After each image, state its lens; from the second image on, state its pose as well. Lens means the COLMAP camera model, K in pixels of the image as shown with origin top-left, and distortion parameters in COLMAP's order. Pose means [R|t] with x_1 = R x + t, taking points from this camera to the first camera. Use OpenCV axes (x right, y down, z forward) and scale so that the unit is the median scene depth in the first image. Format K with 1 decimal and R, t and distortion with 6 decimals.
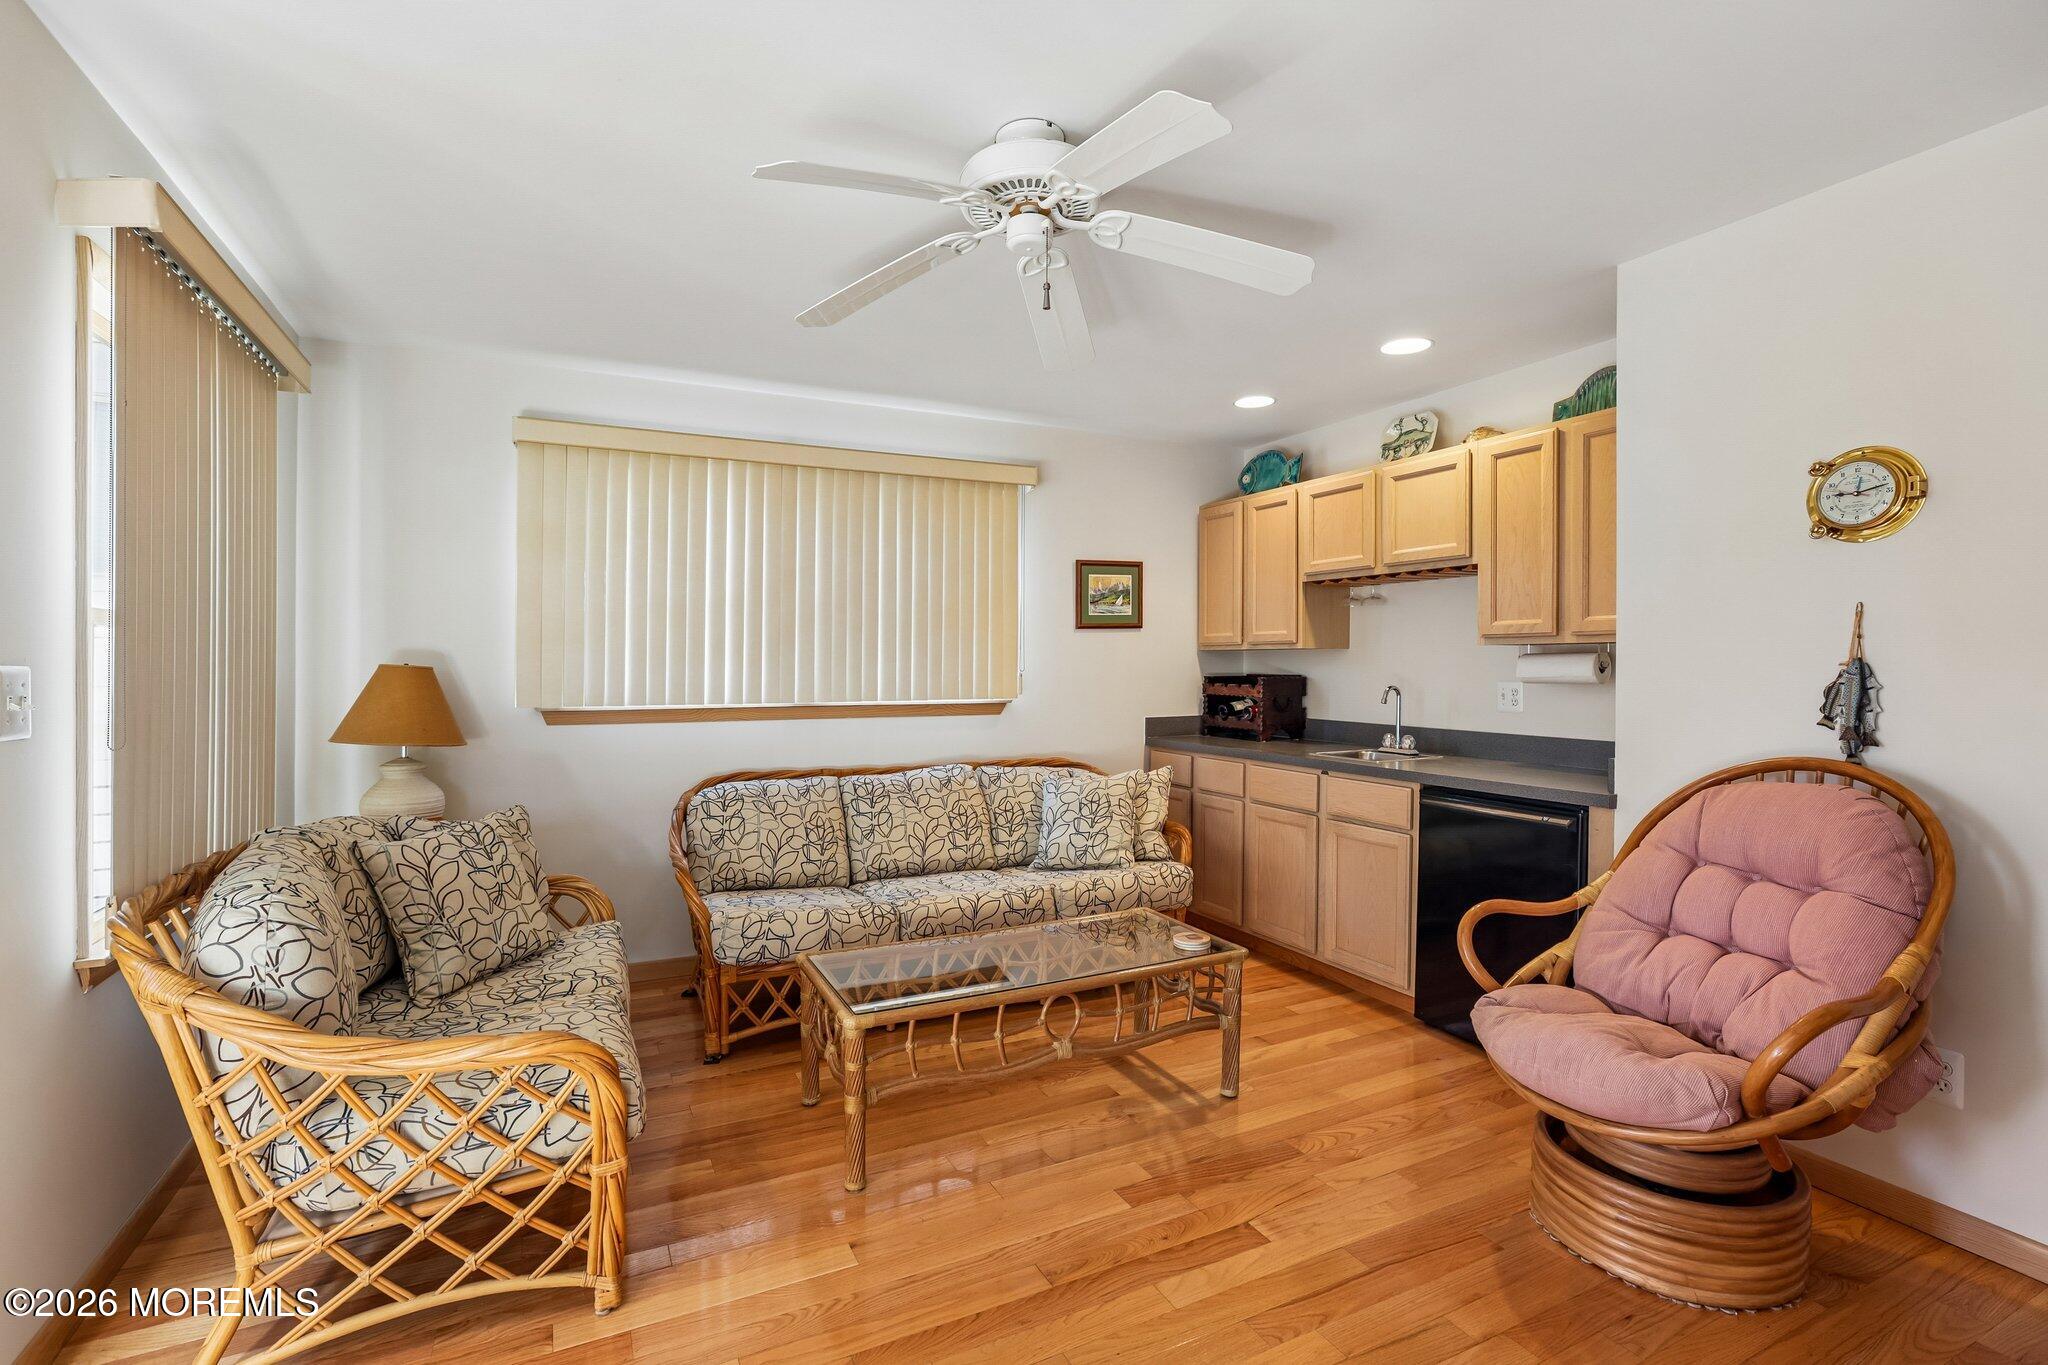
lens RADIAL K [[925.3, 0, 1015.4], [0, 925.3, 663.9], [0, 0, 1]] dist [-0.057718, 0.045799]
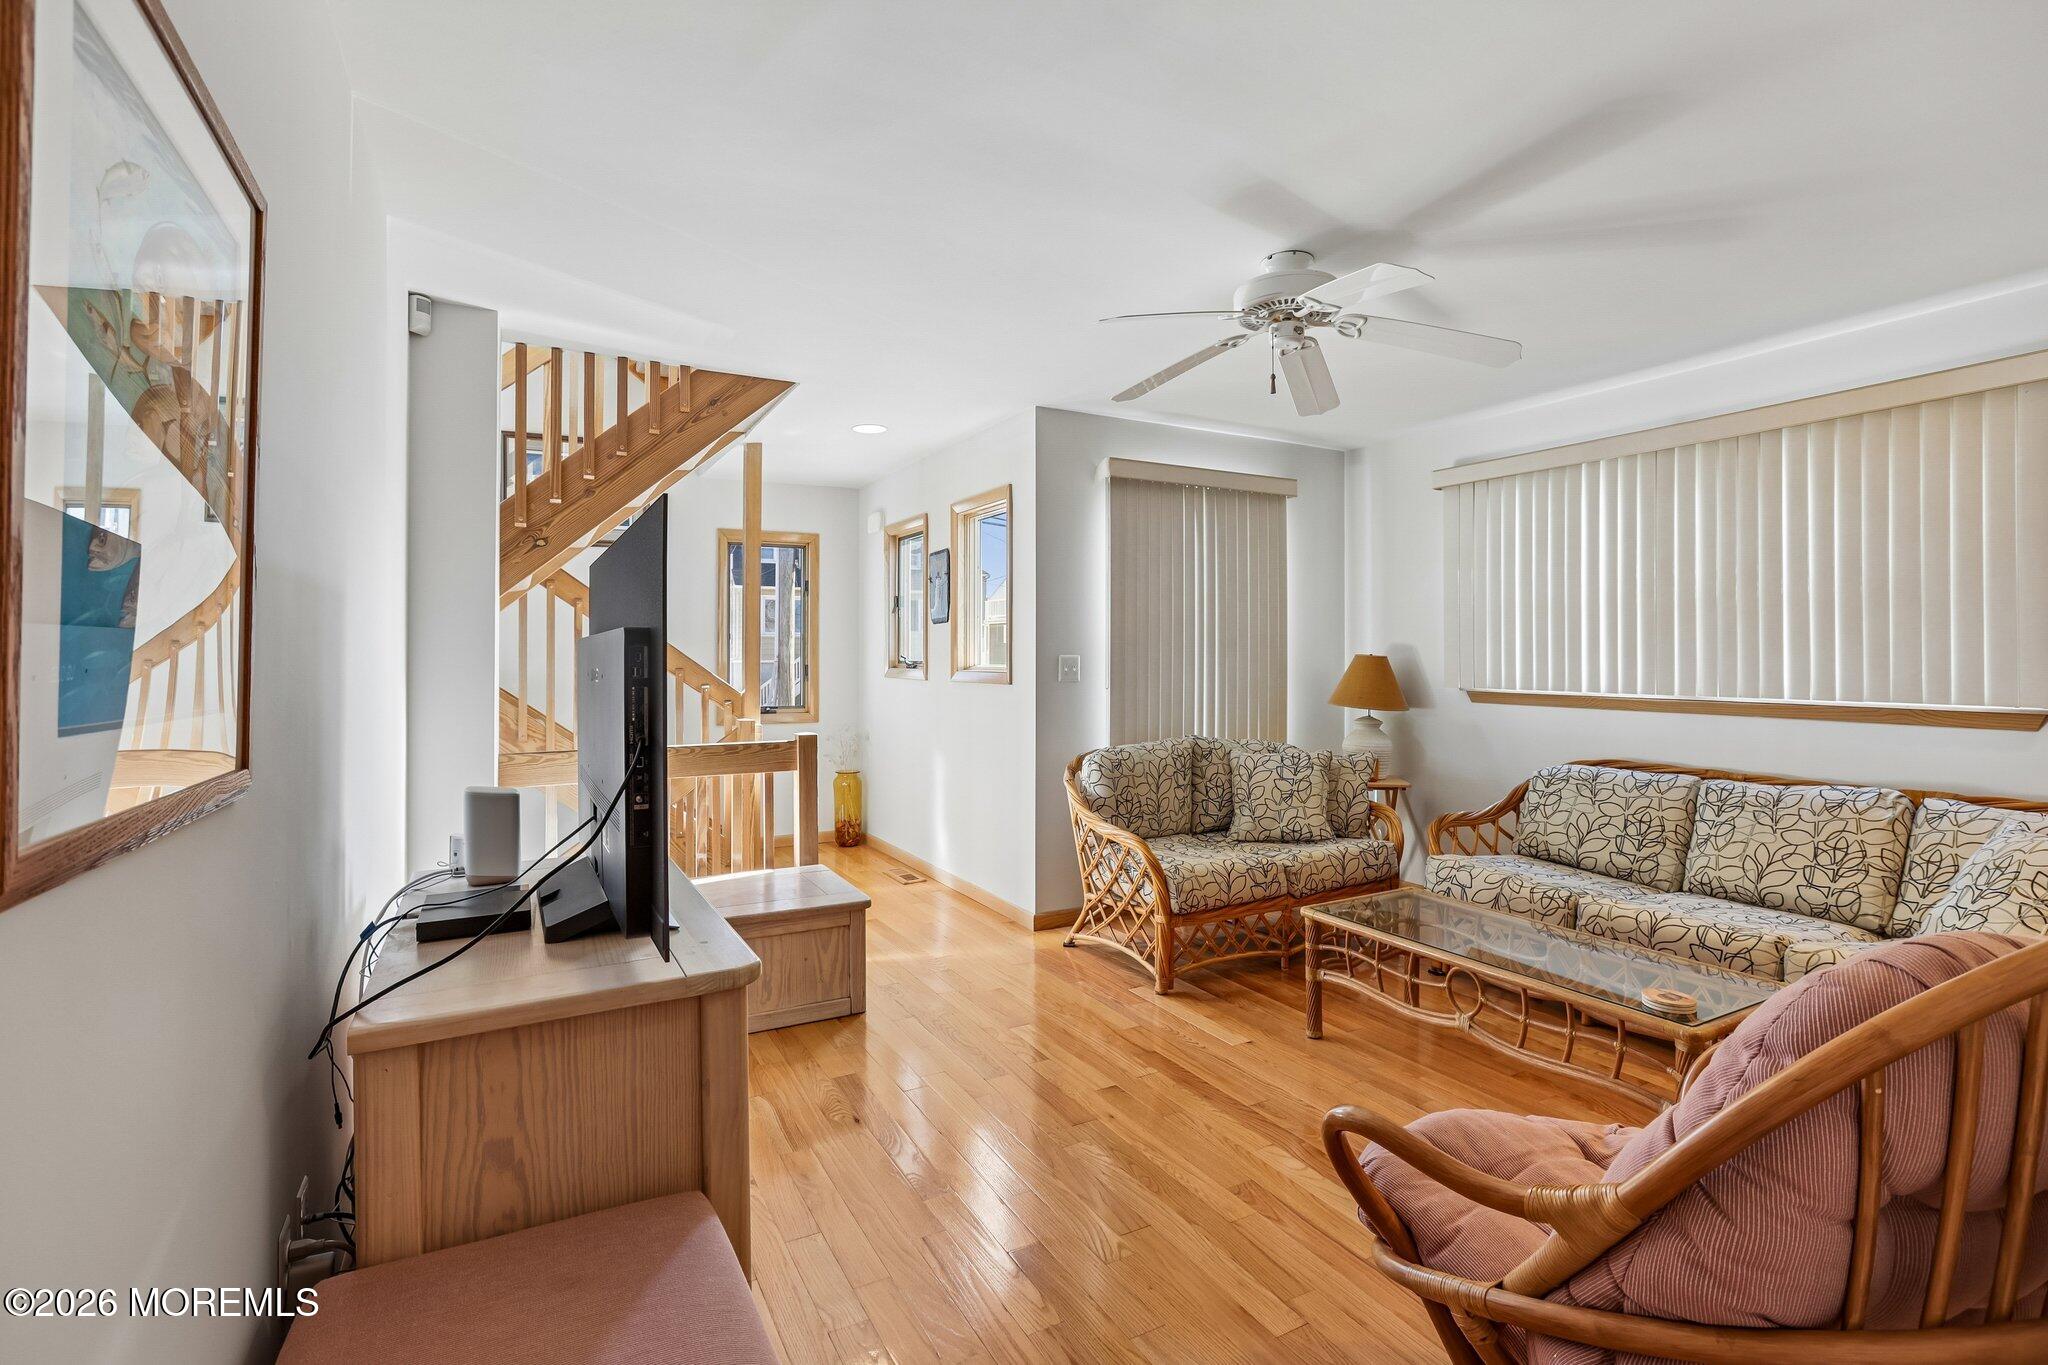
lens RADIAL K [[935.6, 0, 1053.2], [0, 935.6, 655.5], [0, 0, 1]] dist [-0.025576, 0.012304]
pose [[0.077763, 0.001372, -0.996971, 0.690808], [-0.001242, 0.999998, 0.001279, 0.000102], [0.996971, 0.001139, 0.077765, 0.292111]]
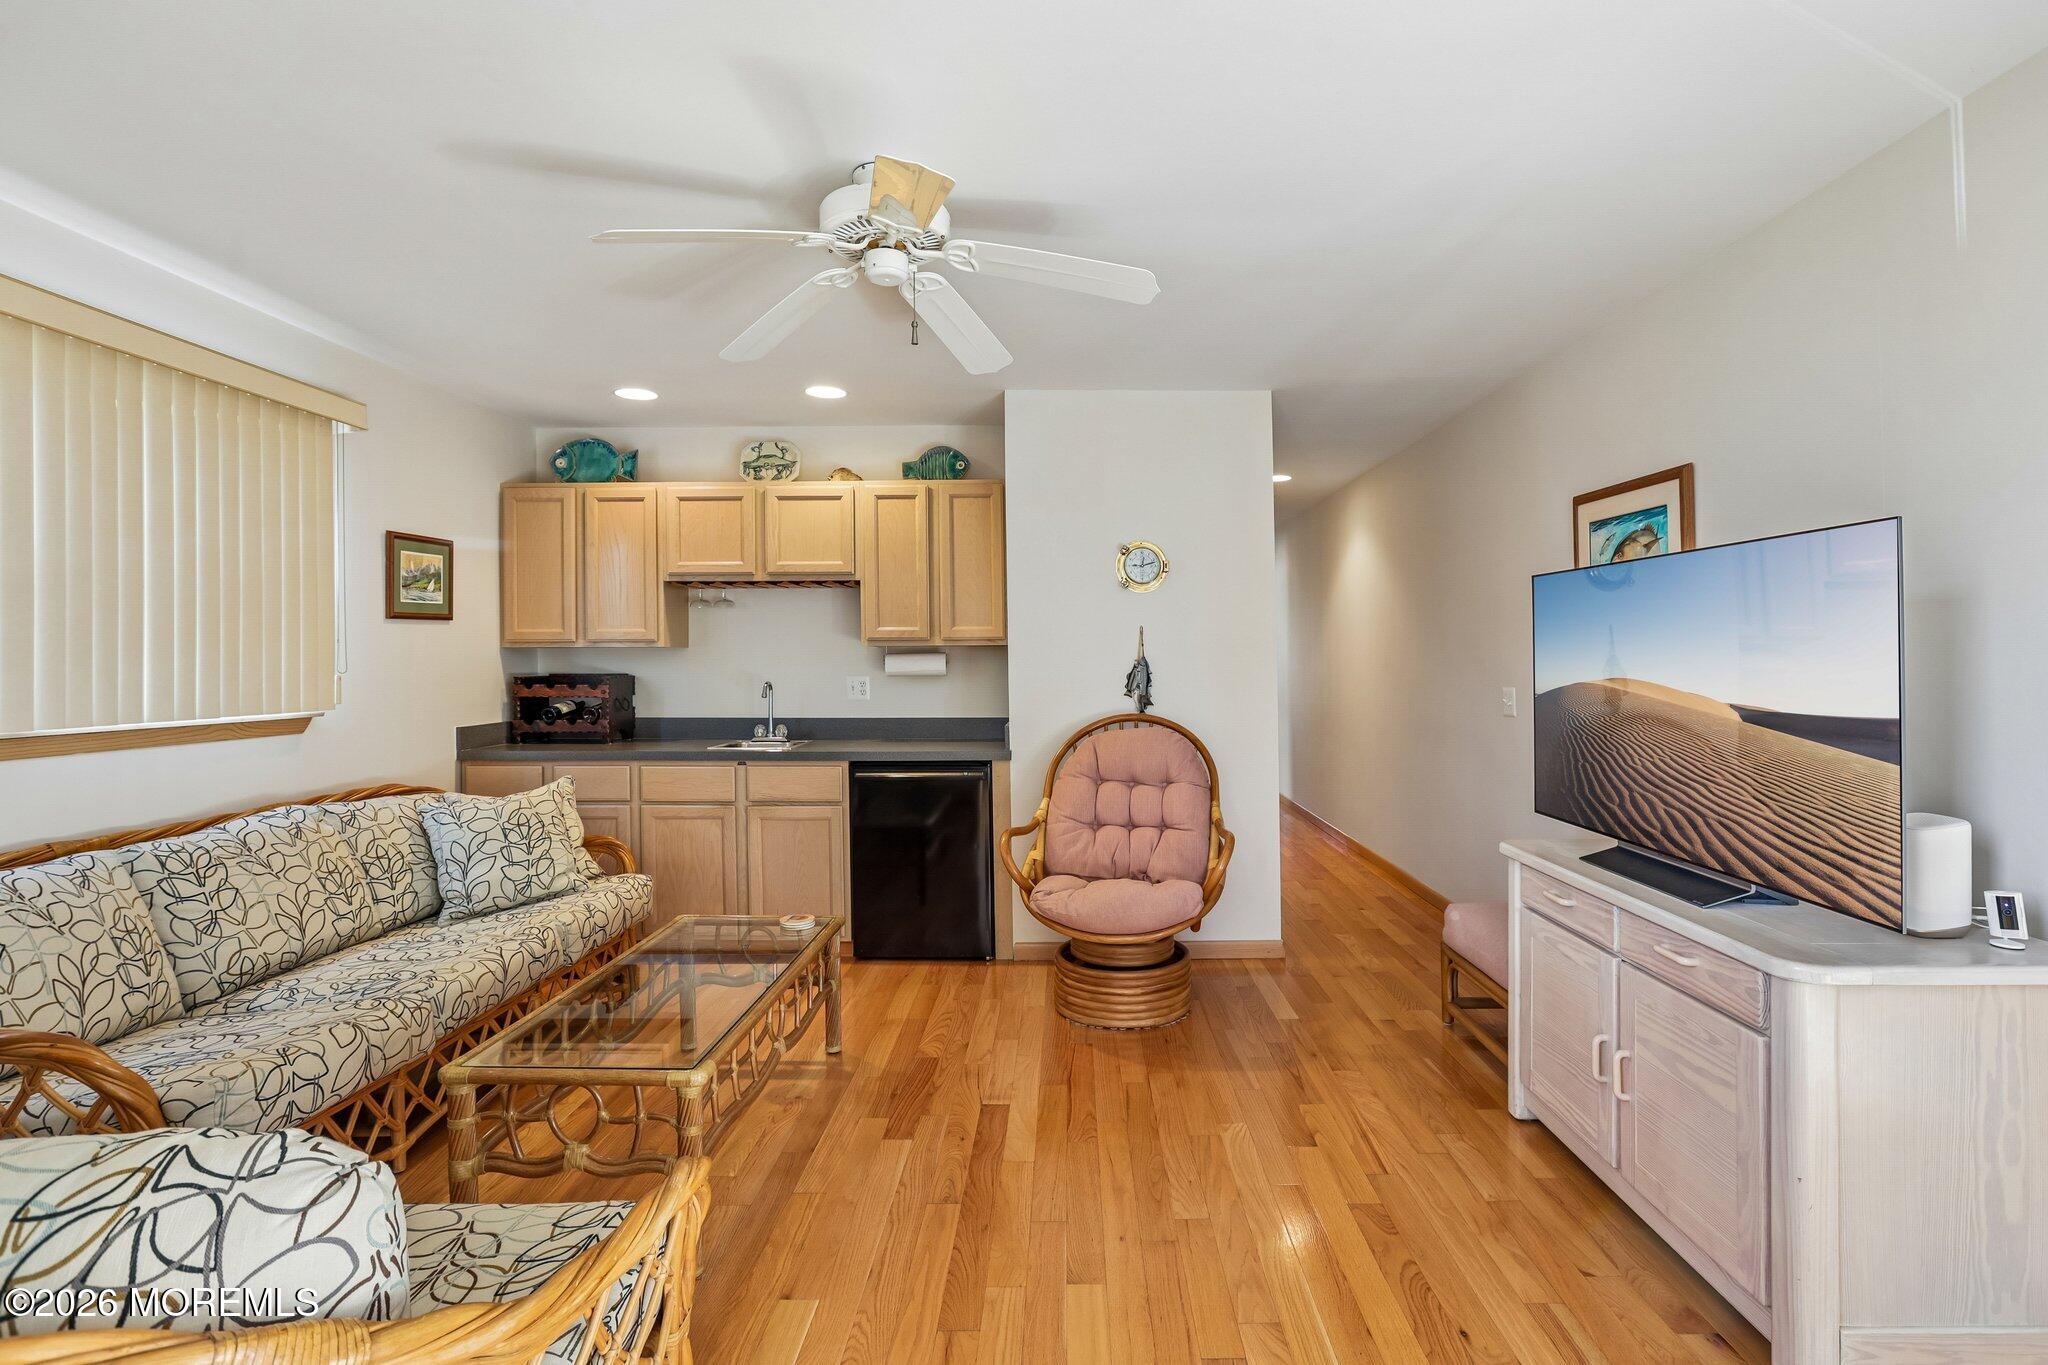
lens RADIAL K [[935.6, 0, 1053.2], [0, 935.6, 655.5], [0, 0, 1]] dist [-0.025576, 0.012304]
pose [[0.459769, 0.004131, 0.888029, -0.458805], [0.004602, 0.999965, -0.007034, 0.001767], [-0.888027, 0.007321, 0.459733, 0.173928]]
